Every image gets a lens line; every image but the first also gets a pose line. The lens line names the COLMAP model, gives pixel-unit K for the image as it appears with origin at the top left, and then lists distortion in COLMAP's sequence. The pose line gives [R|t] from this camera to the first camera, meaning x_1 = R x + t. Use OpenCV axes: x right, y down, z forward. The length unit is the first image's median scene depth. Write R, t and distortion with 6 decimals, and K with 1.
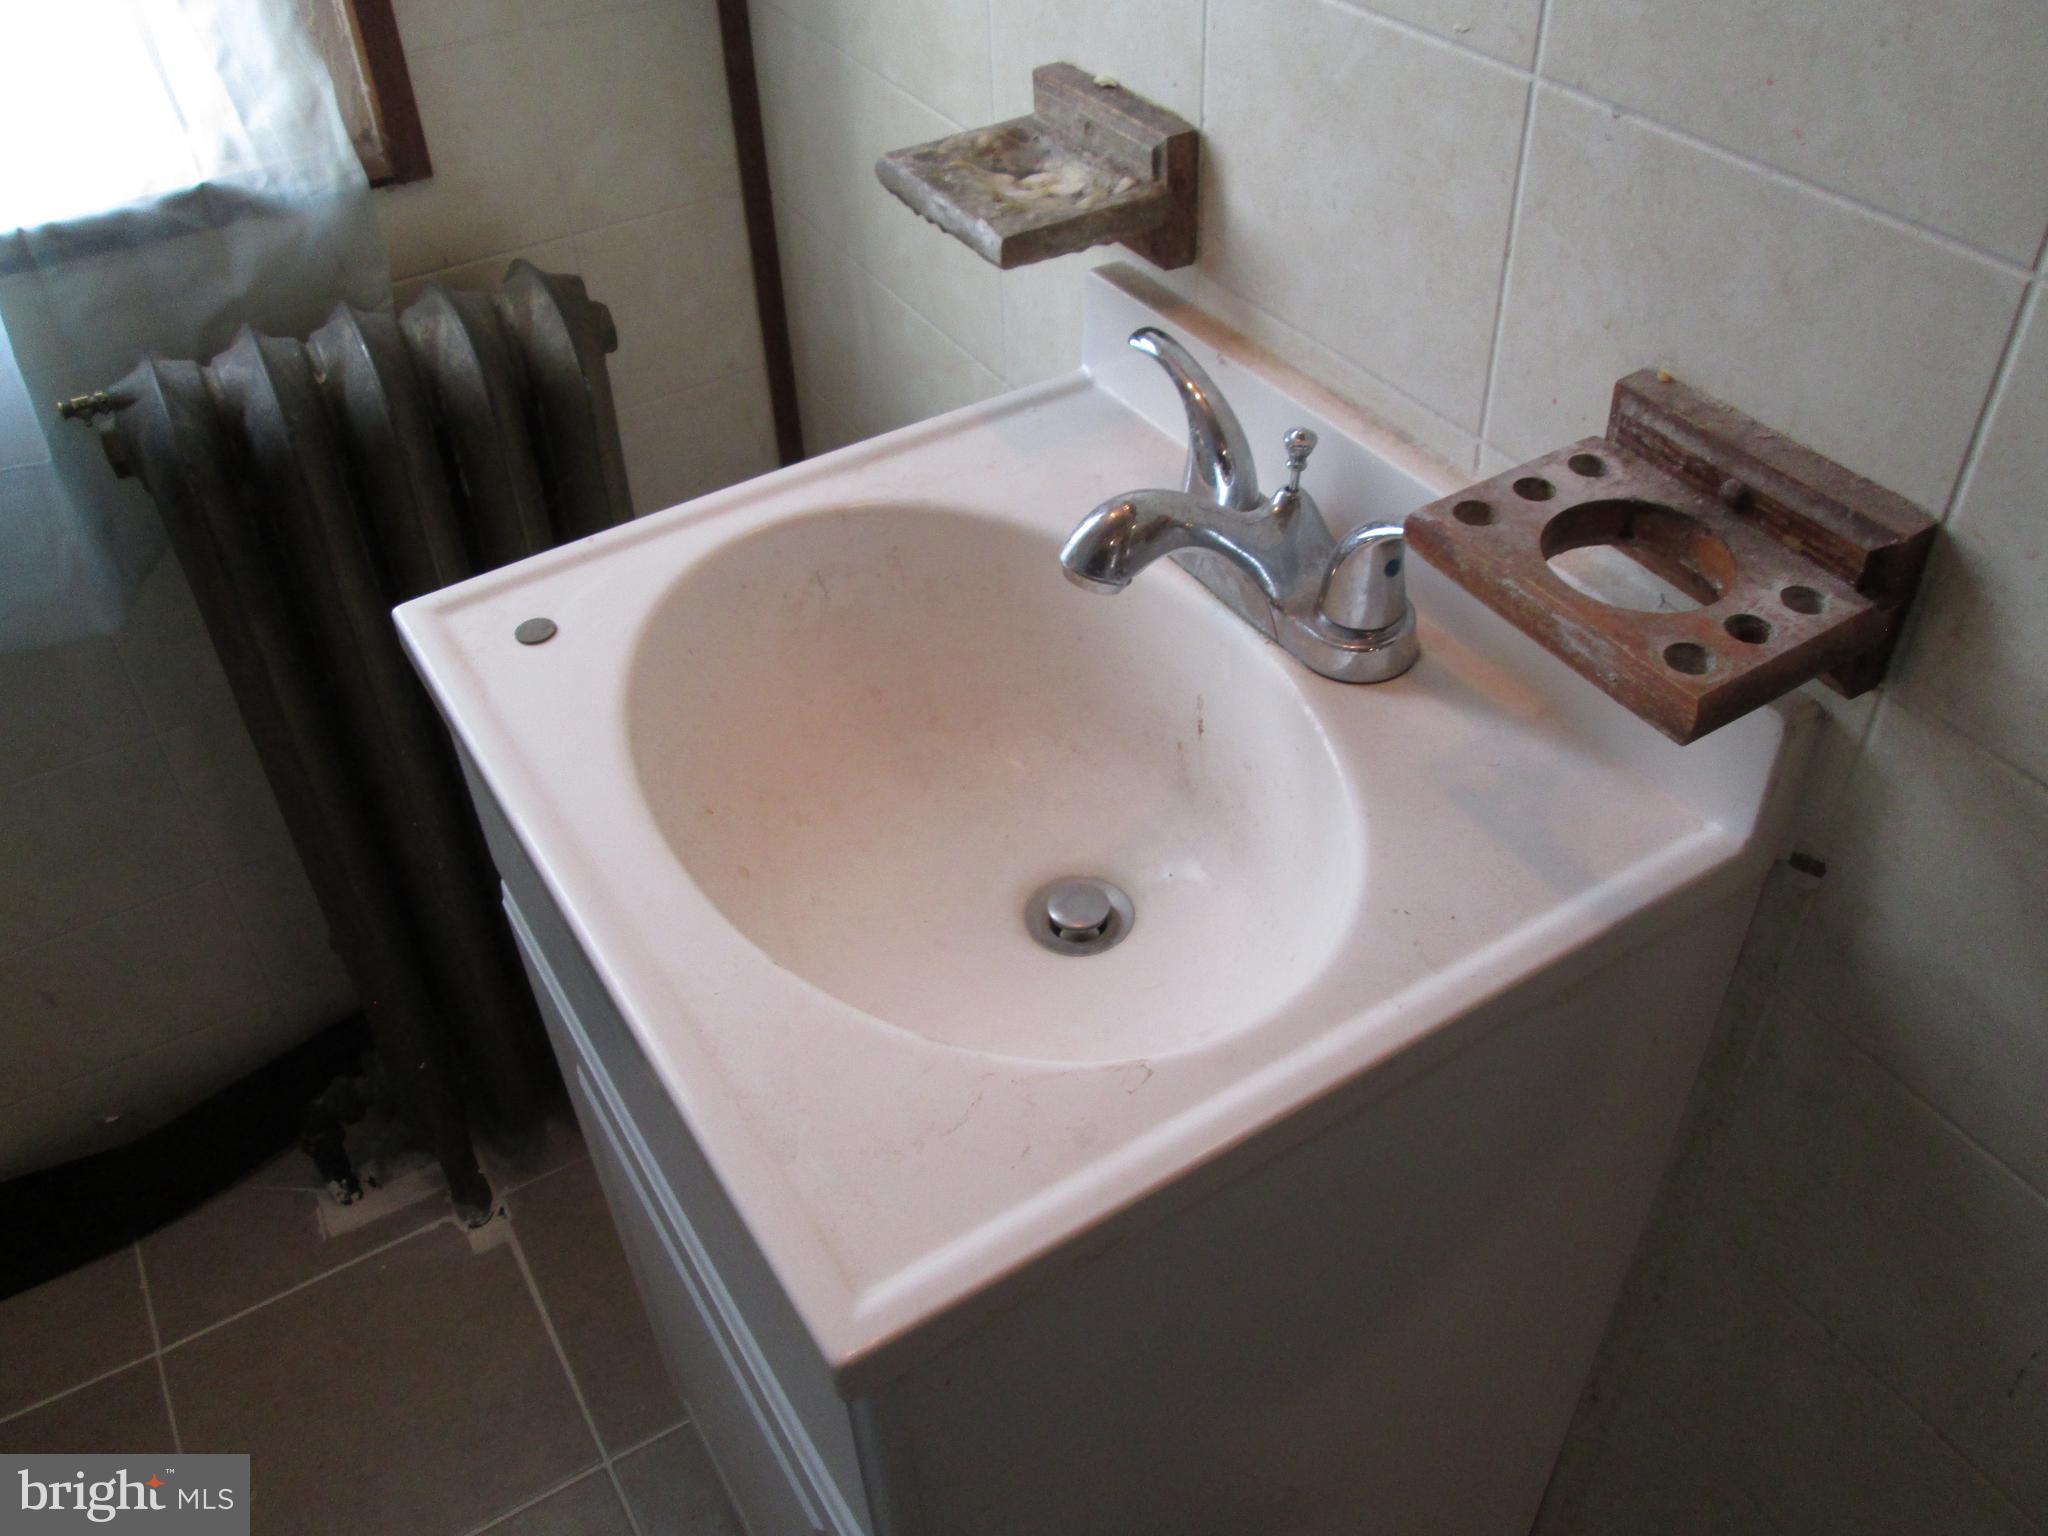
lens RADIAL K [[1700.1, 0, 1029.6], [0, 1700.1, 772.7], [0, 0, 1]] dist [-0.047996, 0.027532]
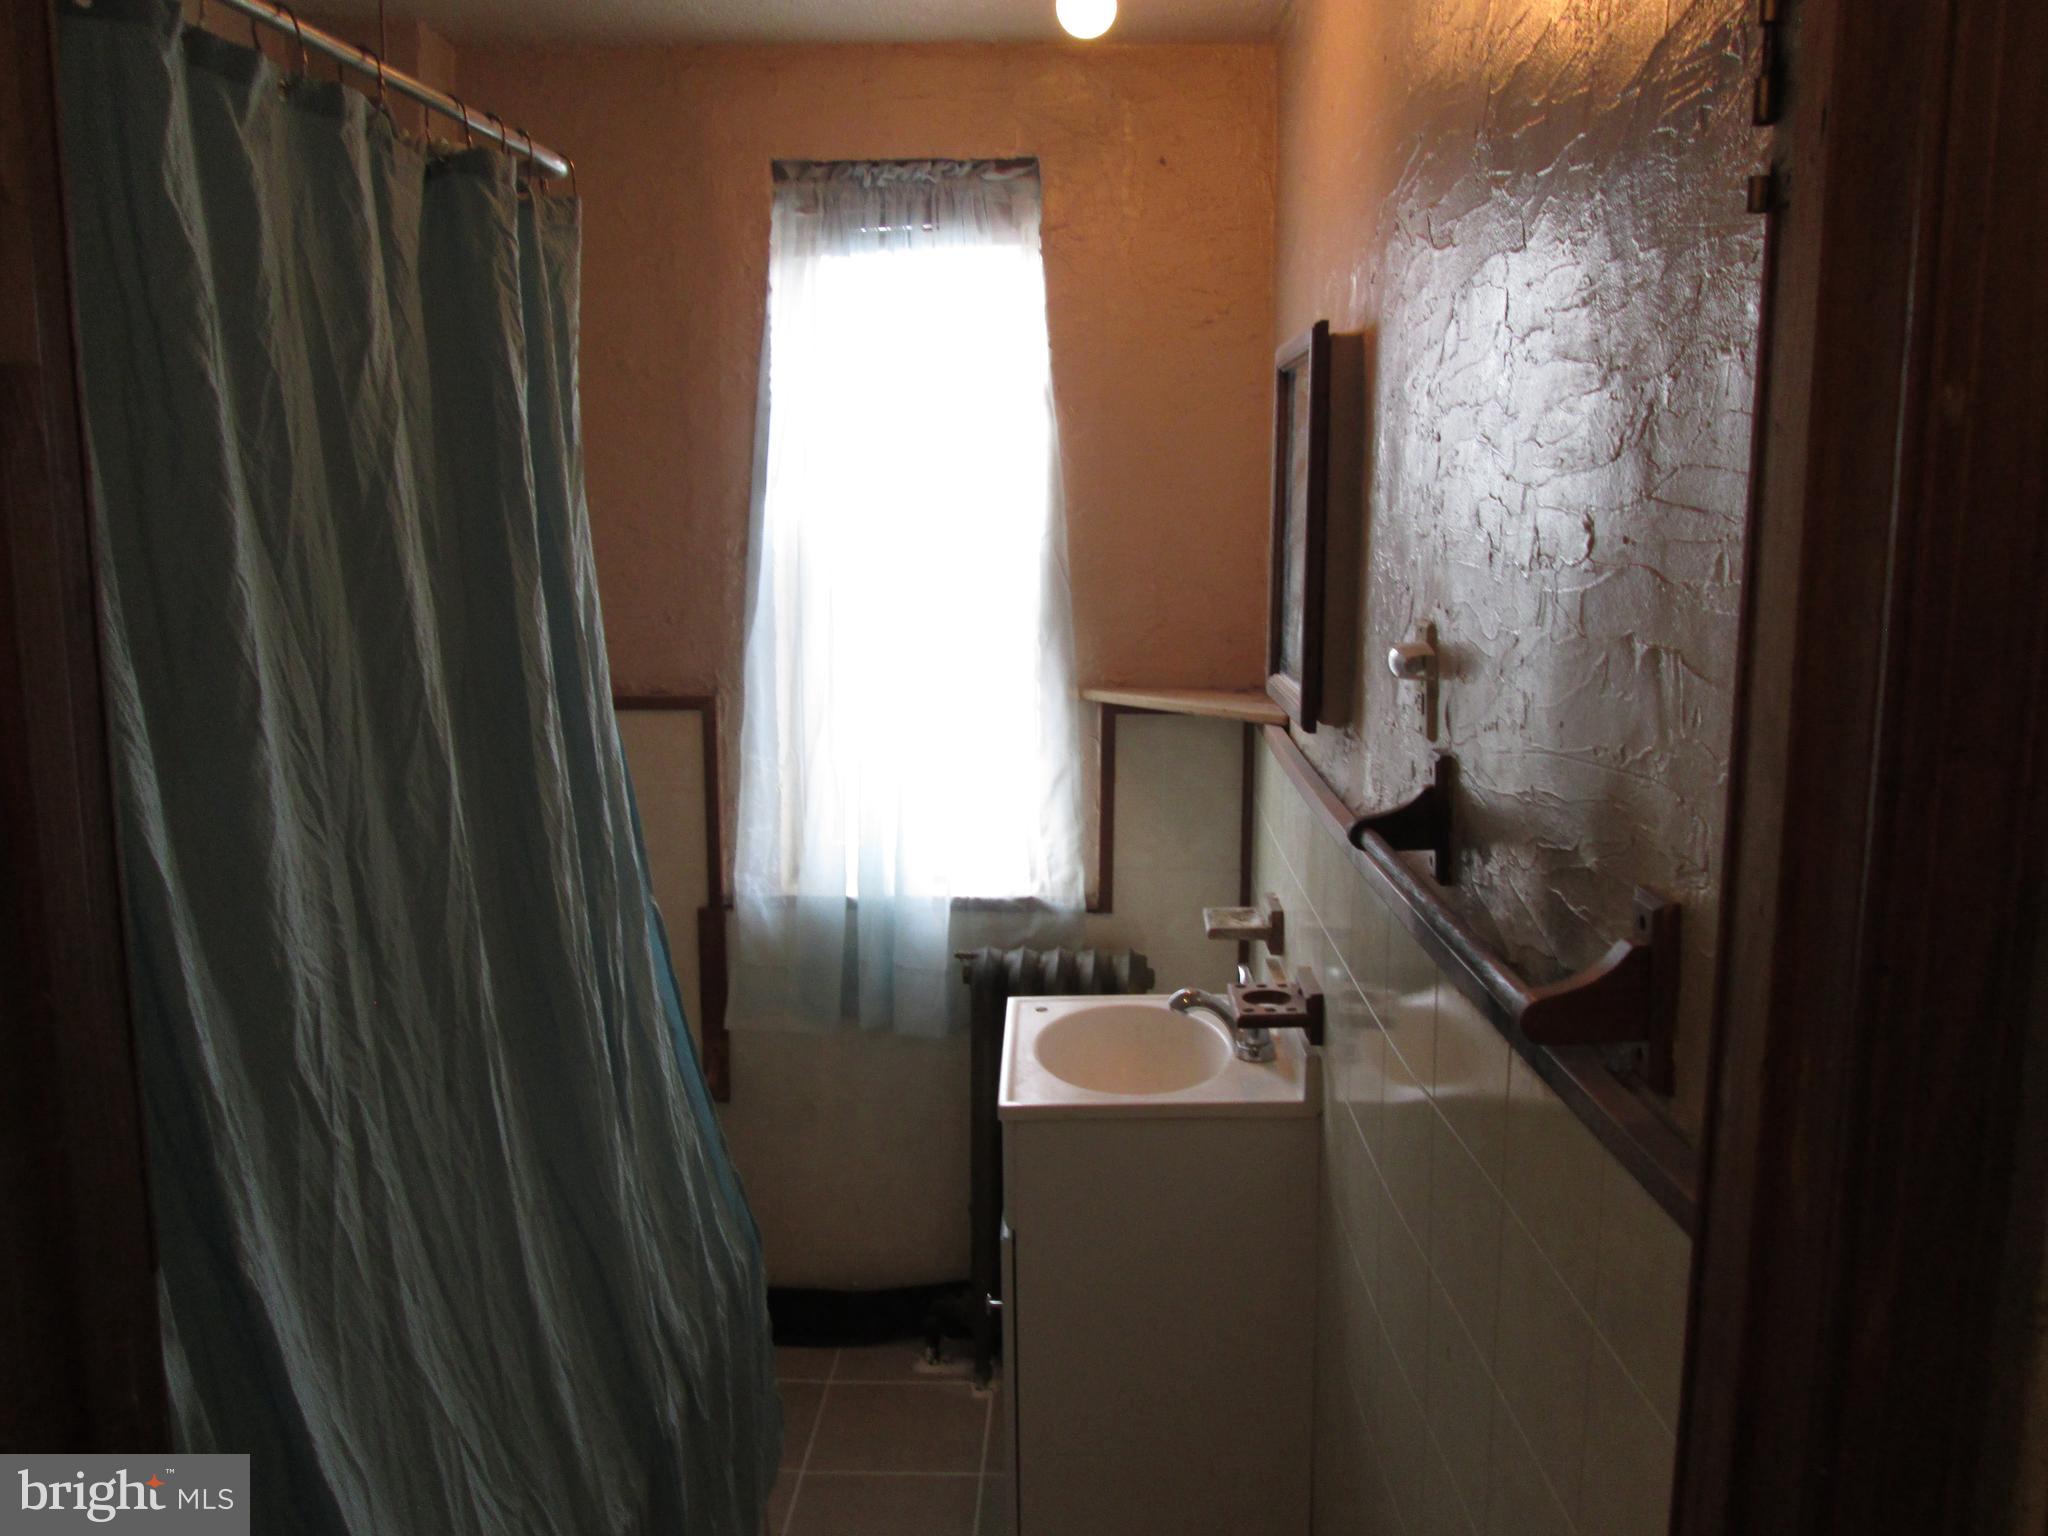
lens RADIAL K [[1700.1, 0, 1057.1], [0, 1700.1, 735.6], [0, 0, 1]] dist [-0.047996, 0.027532]
pose [[0.846343, 0.108014, -0.521572, 0.978813], [-0.365985, 0.829381, -0.422115, 0.596676], [0.386987, 0.548142, 0.741472, -1.207598]]
